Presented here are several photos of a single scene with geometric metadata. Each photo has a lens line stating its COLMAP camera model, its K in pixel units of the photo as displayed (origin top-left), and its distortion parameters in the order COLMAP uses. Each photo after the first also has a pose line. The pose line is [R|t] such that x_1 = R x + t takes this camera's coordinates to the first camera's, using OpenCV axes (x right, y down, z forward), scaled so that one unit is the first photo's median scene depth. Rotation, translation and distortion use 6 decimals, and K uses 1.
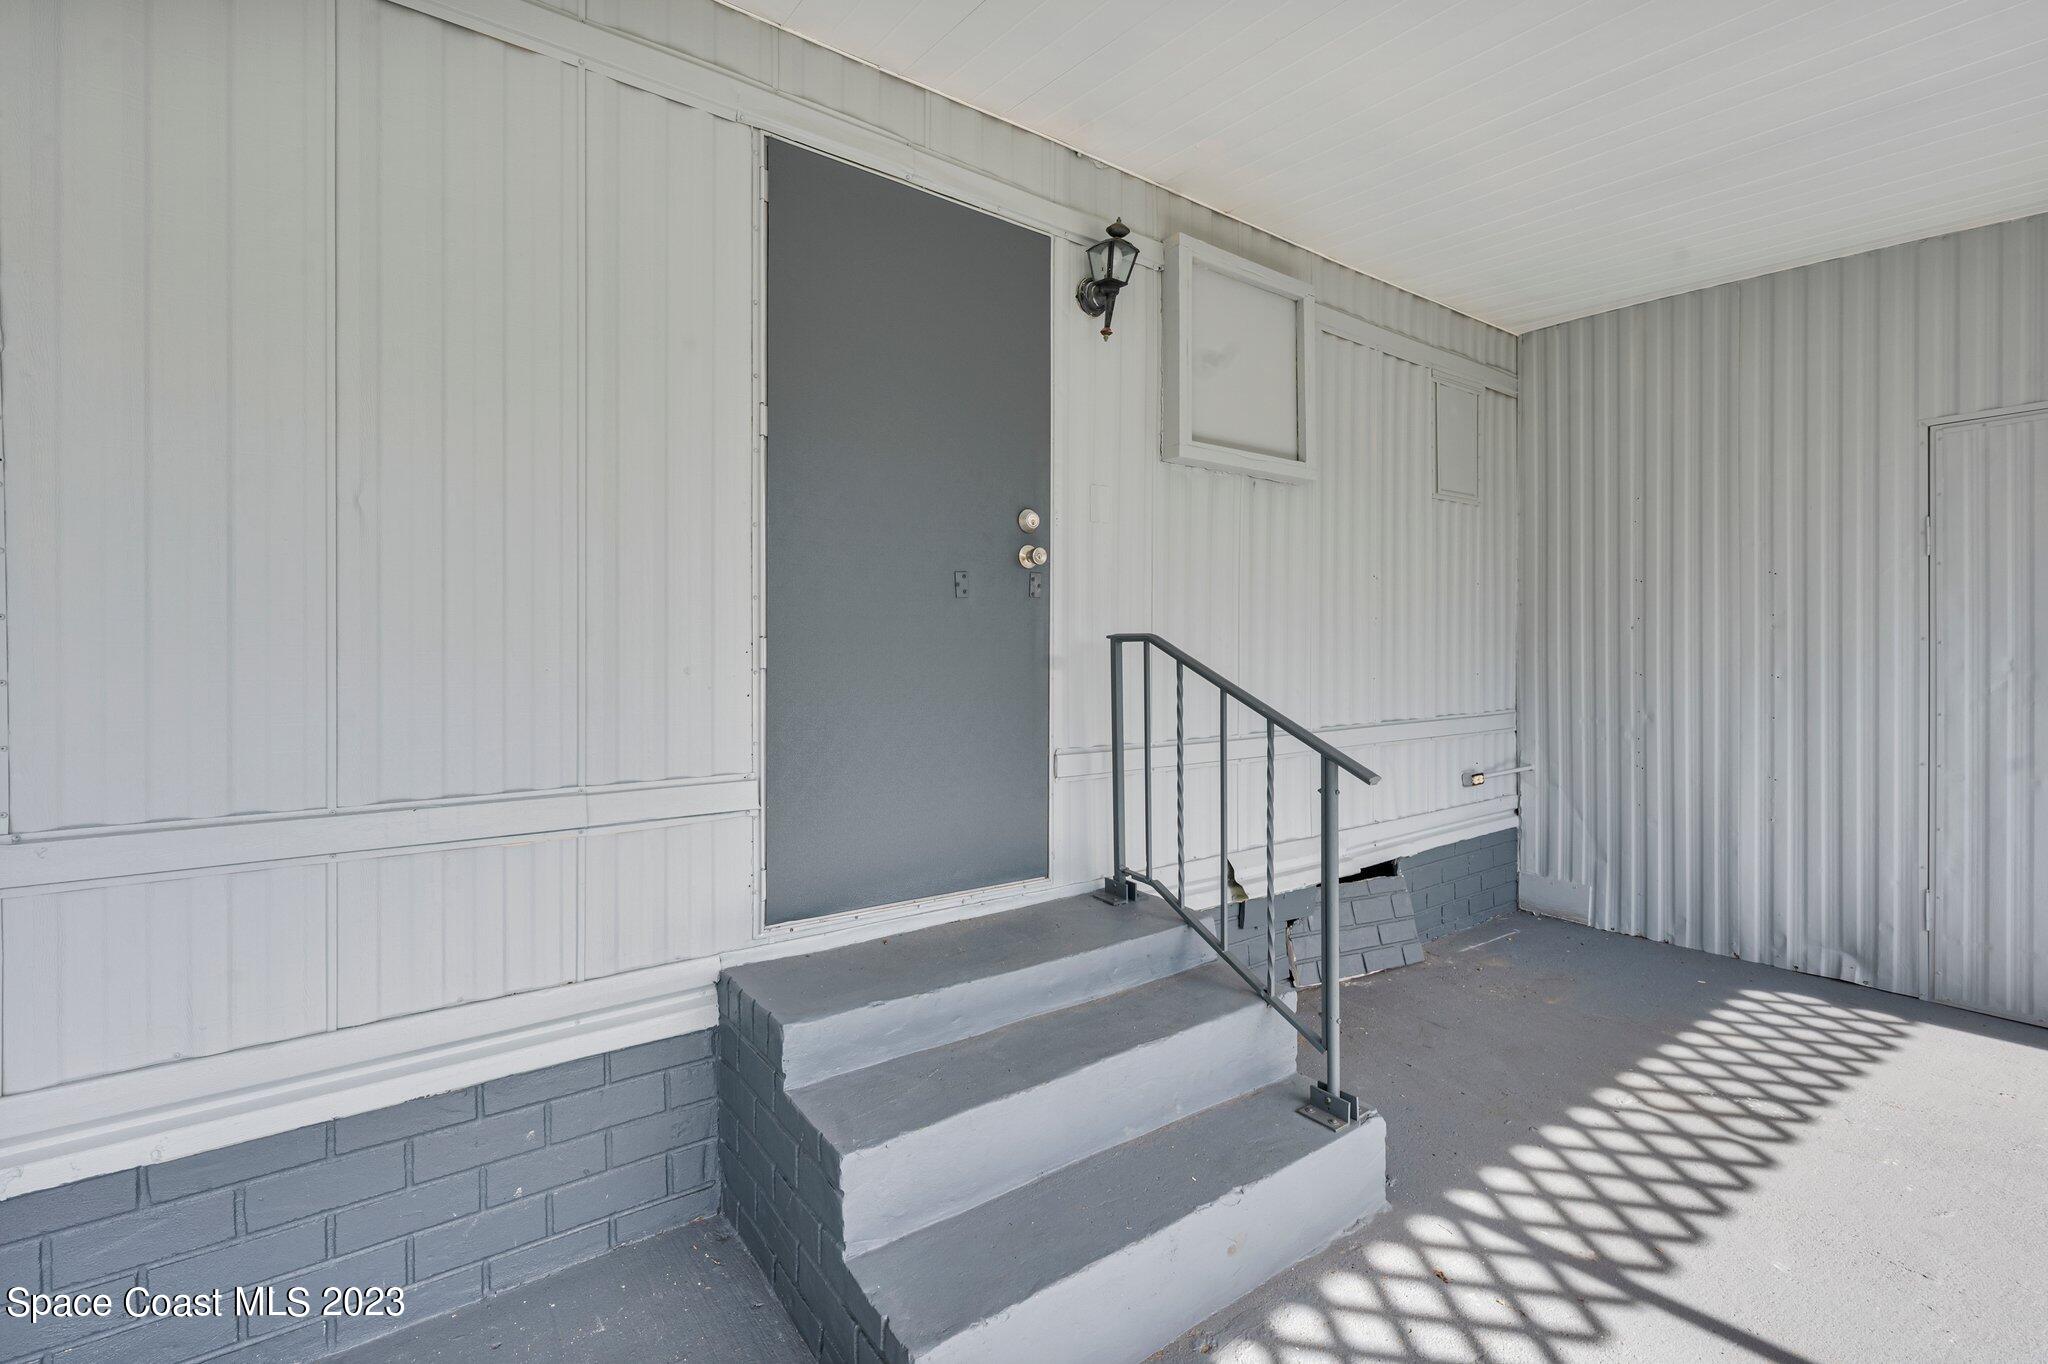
lens RADIAL K [[894.8, 0, 1021.7], [0, 894.8, 661.1], [0, 0, 1]] dist [-0.001599, -0.001080]
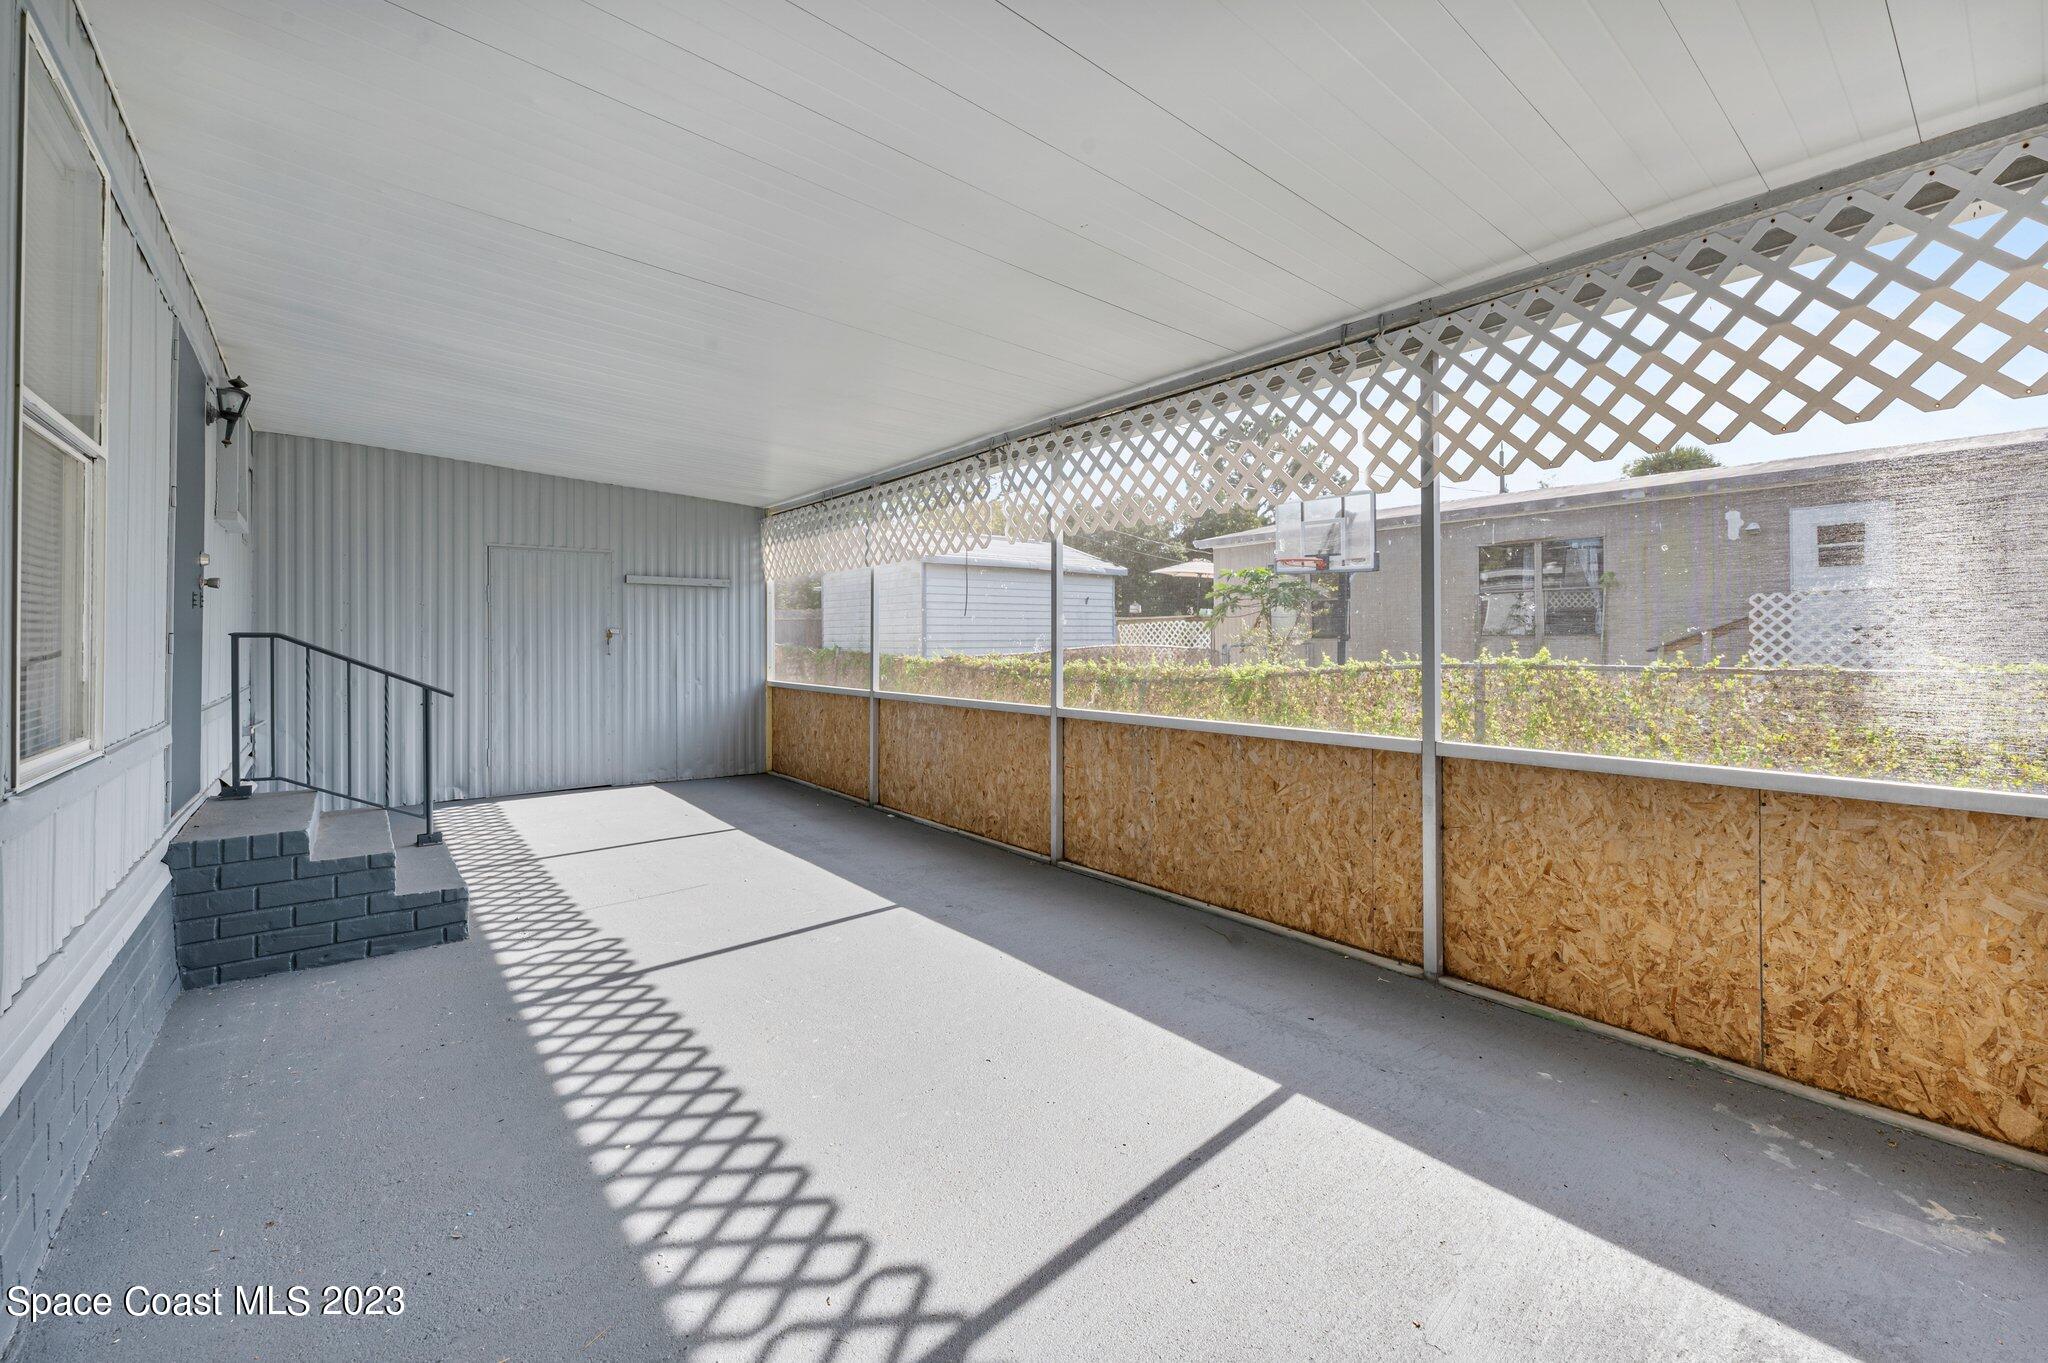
lens RADIAL K [[849.6, 0, 1054.3], [0, 849.6, 626.5], [0, 0, 1]] dist [-0.002568, -0.000477]
pose [[-0.069613, 0.022337, 0.997324, -1.518736], [0.014291, 0.999669, -0.021392, 0.011826], [-0.997472, 0.012764, -0.069909, -0.358337]]
